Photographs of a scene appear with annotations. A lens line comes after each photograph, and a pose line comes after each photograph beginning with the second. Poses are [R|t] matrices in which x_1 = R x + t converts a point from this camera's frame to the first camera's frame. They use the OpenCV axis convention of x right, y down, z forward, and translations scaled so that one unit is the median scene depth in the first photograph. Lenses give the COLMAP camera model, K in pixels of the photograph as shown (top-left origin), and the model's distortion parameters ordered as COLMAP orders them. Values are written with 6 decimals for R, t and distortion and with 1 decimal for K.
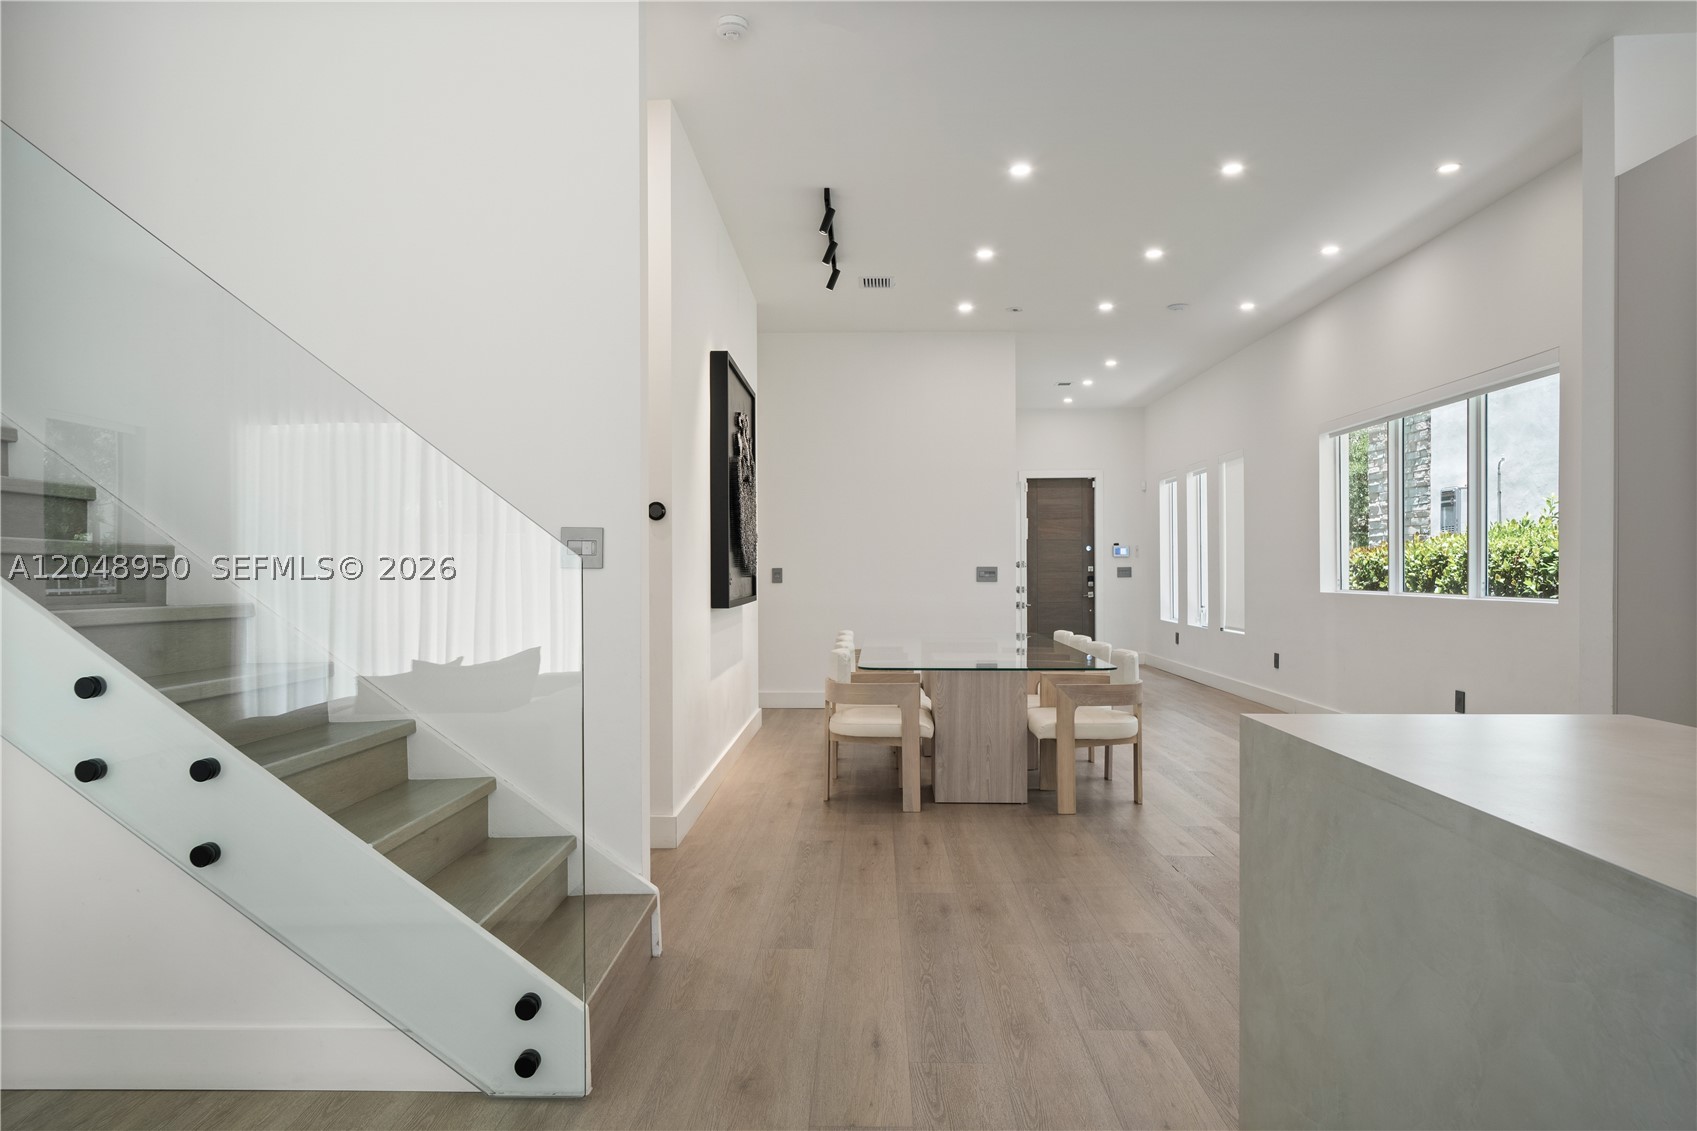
lens RADIAL K [[1033.4, 0, 851.2], [0, 1033.4, 574.3], [0, 0, 1]] dist [-0.000356, 0.001066]
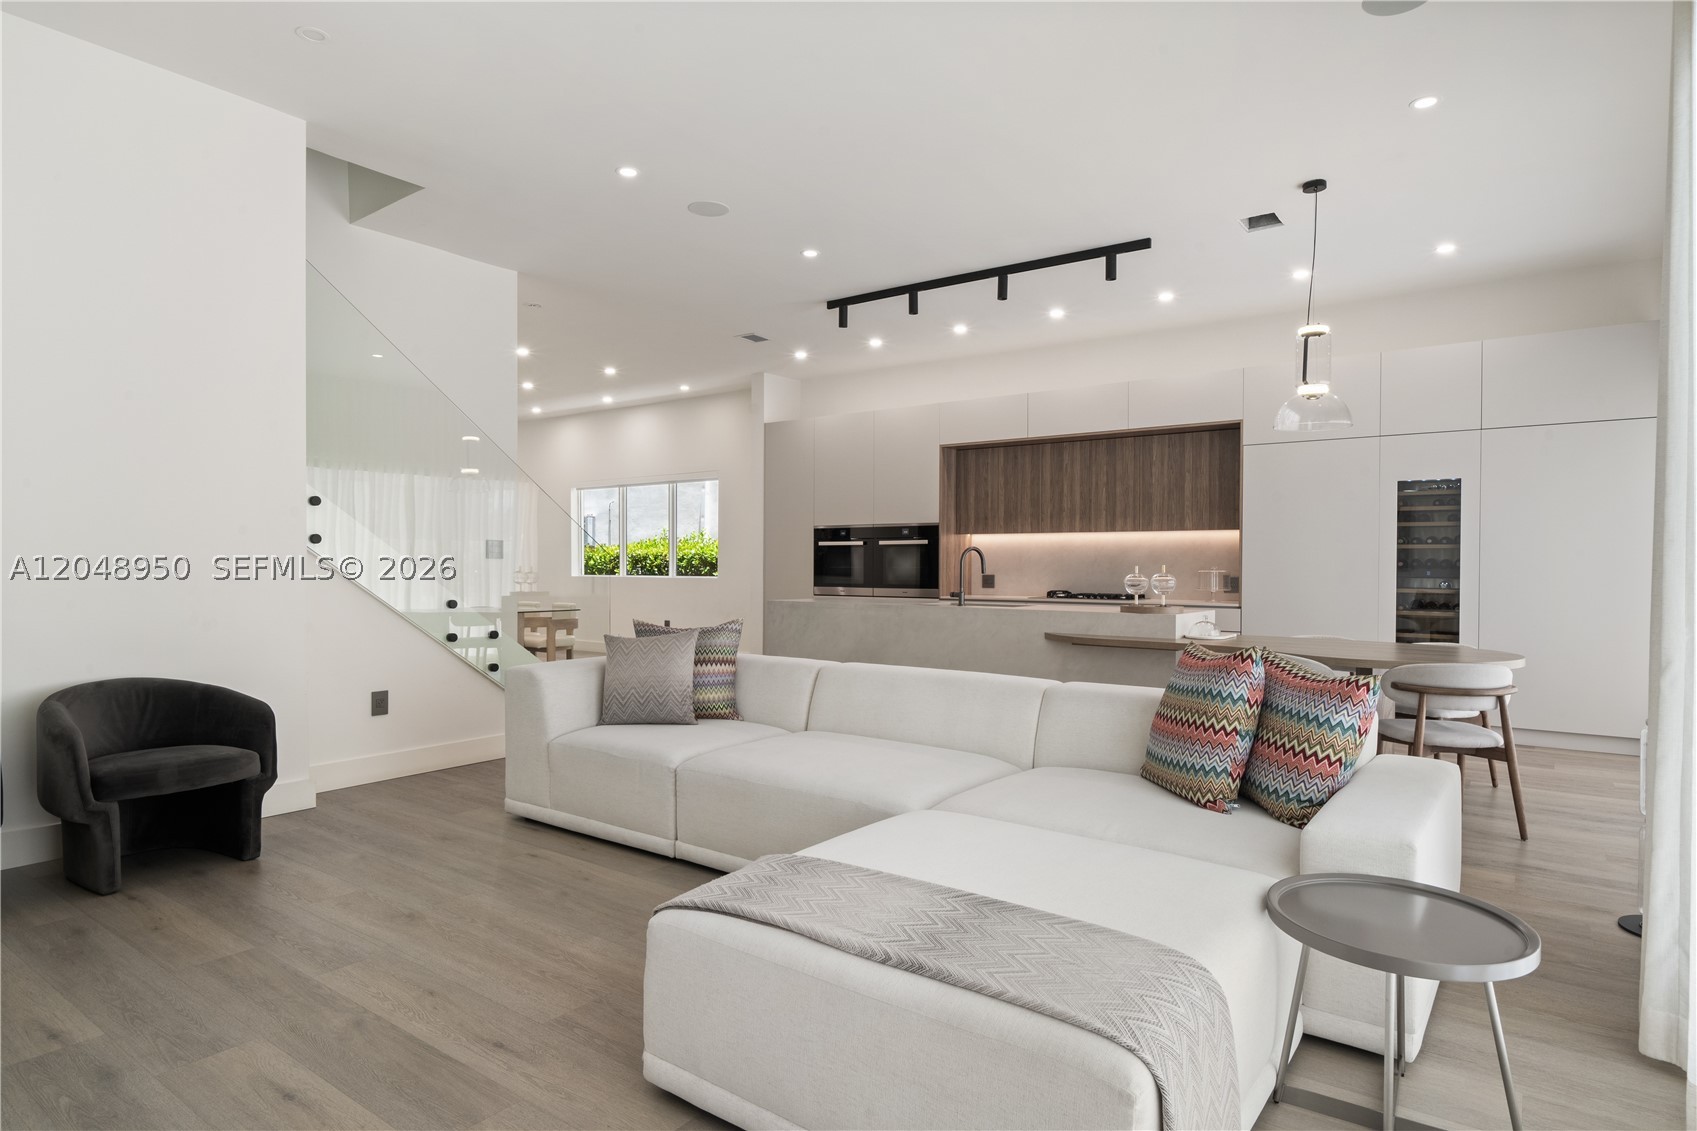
lens RADIAL K [[920.1, 0, 845.3], [0, 920.1, 575.5], [0, 0, 1]] dist [0.006829, 0.000229]
pose [[0.569536, -0.001775, 0.821965, -0.857336], [-0.001305, 0.999994, 0.003064, 0.014972], [-0.821966, -0.002818, 0.569530, -0.435393]]
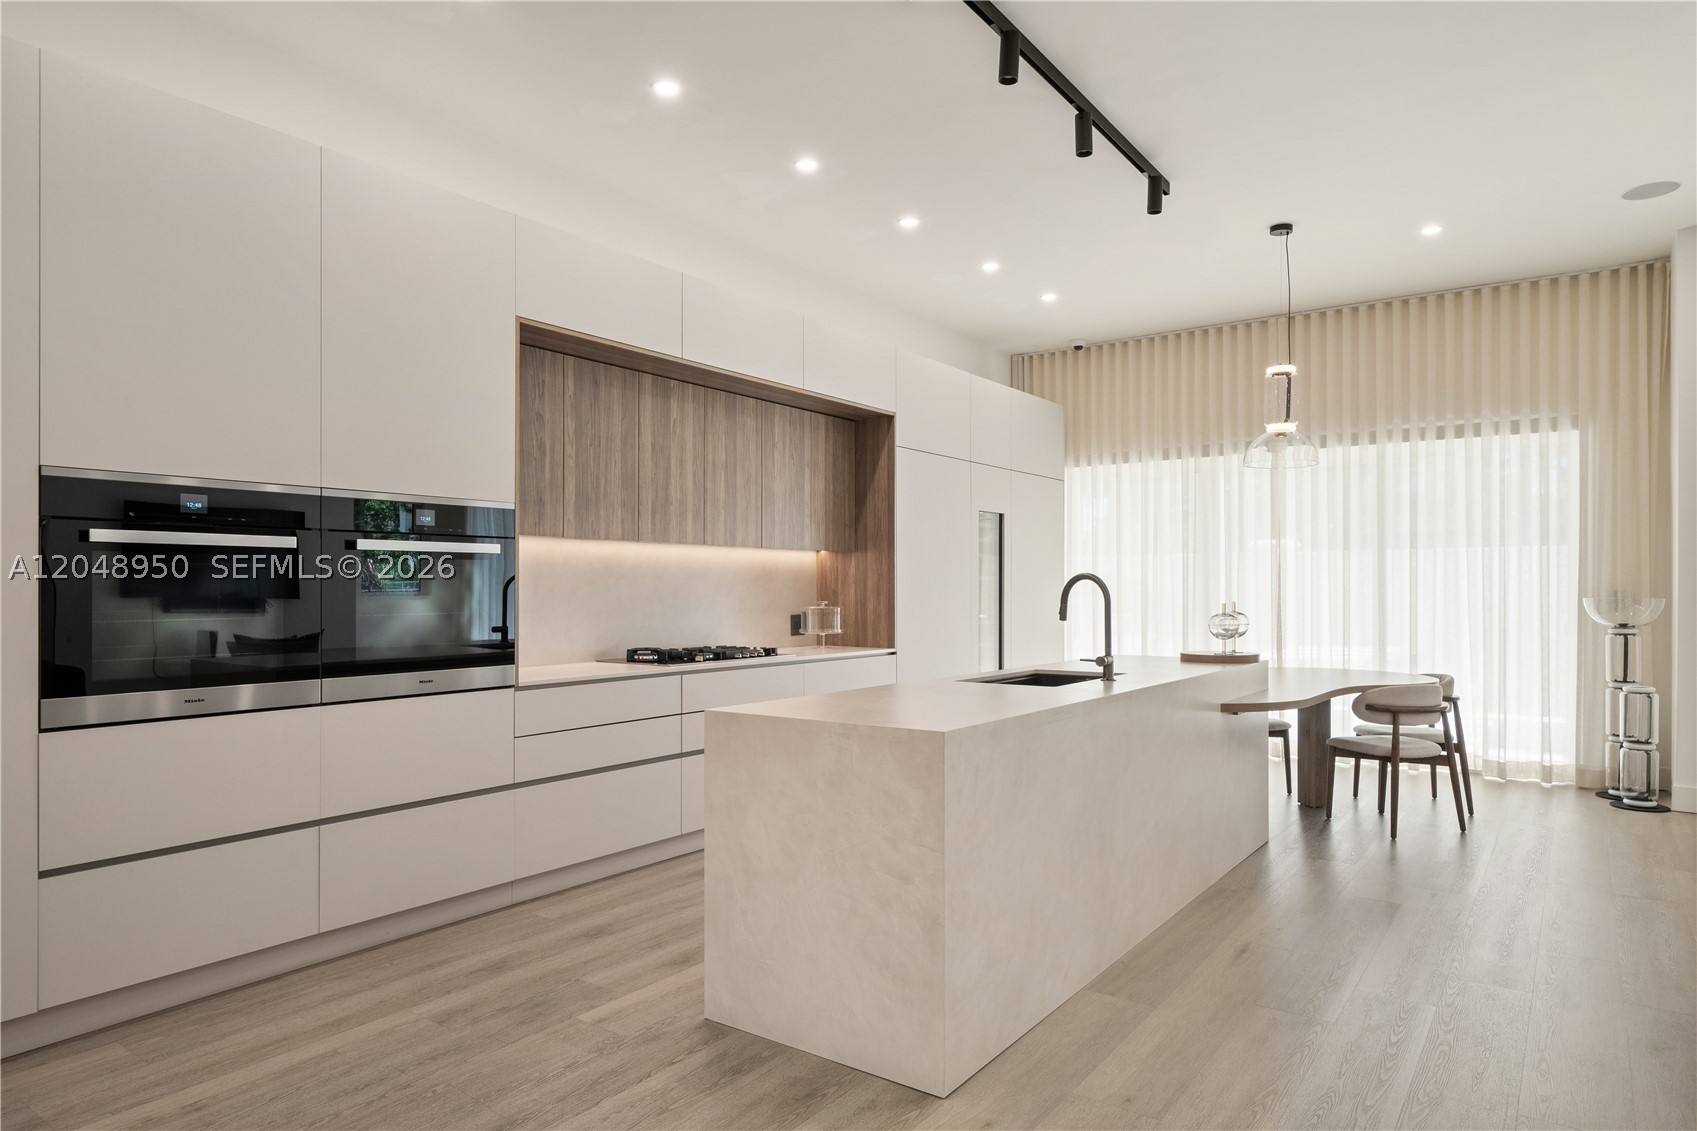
lens RADIAL K [[1033.4, 0, 836.6], [0, 1033.4, 577.3], [0, 0, 1]] dist [-0.000356, 0.001066]
pose [[-0.822747, 0.010232, 0.568316, -0.071954], [0.006048, 0.999939, -0.009248, -0.010798], [-0.568376, -0.004171, -0.822759, 0.794762]]
